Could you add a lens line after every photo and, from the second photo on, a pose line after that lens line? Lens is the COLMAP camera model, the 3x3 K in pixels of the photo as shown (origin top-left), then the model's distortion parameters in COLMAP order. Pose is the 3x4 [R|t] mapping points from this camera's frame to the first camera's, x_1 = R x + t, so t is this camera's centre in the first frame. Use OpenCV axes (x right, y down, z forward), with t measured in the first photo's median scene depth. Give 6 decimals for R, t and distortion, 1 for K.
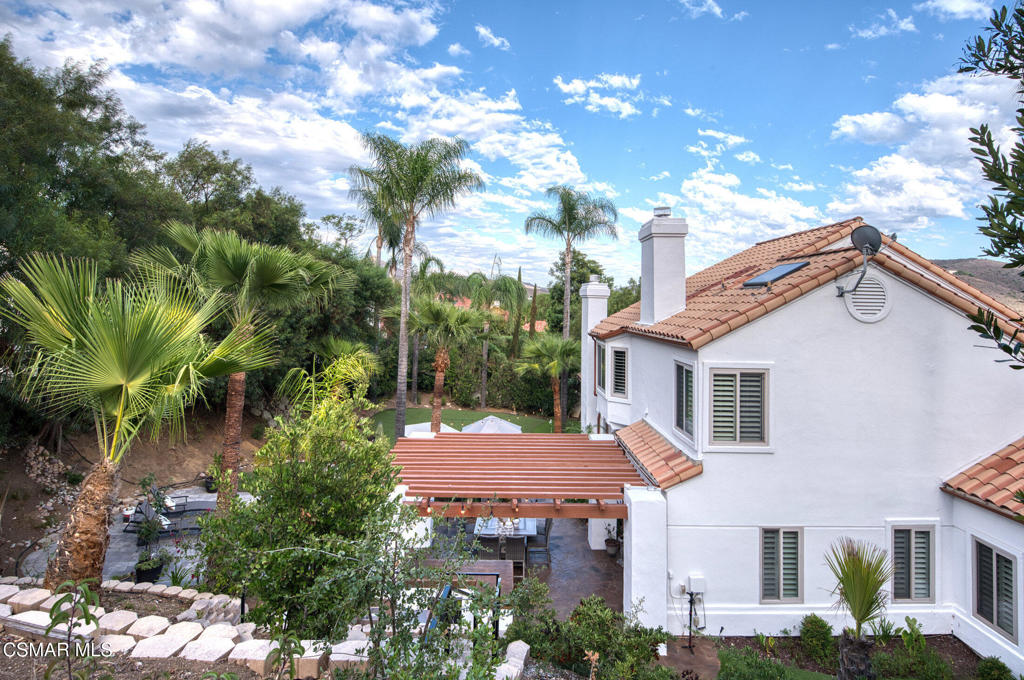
lens RADIAL K [[492.4, 0, 512.7], [0, 492.4, 332.5], [0, 0, 1]] dist [-0.011573, 0.000027]
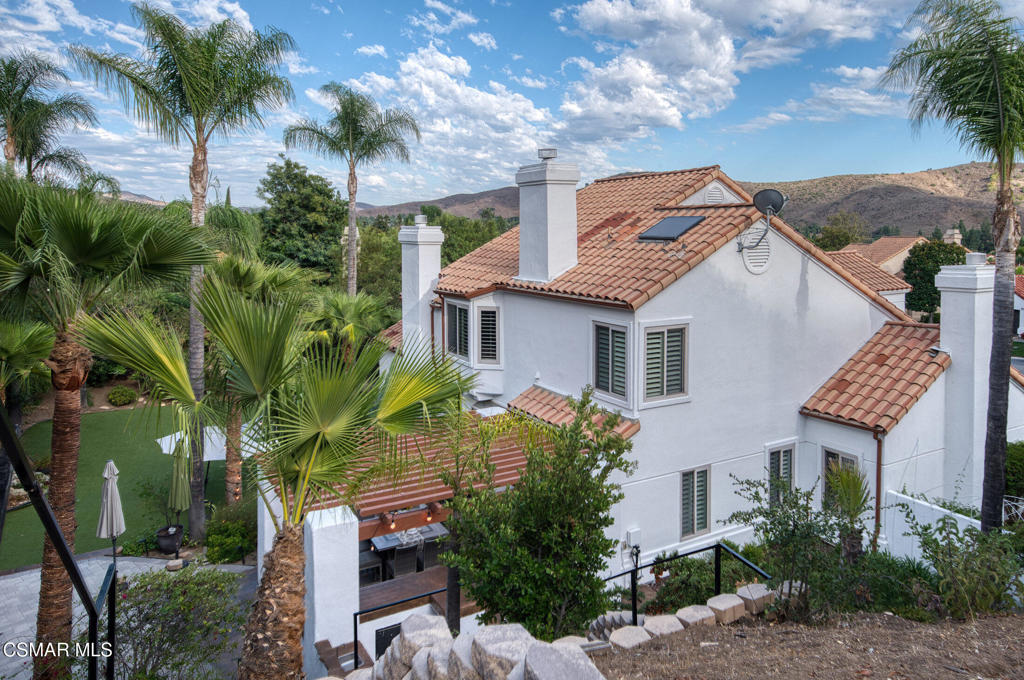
lens RADIAL K [[654.6, 0, 512.0], [0, 654.6, 340.0], [0, 0, 1]] dist [0.049769, 0.000320]
pose [[0.880696, -0.098233, 0.463384, -0.442207], [0.047702, 0.991680, 0.119565, -0.073160], [-0.471274, -0.083196, 0.878054, -0.056391]]
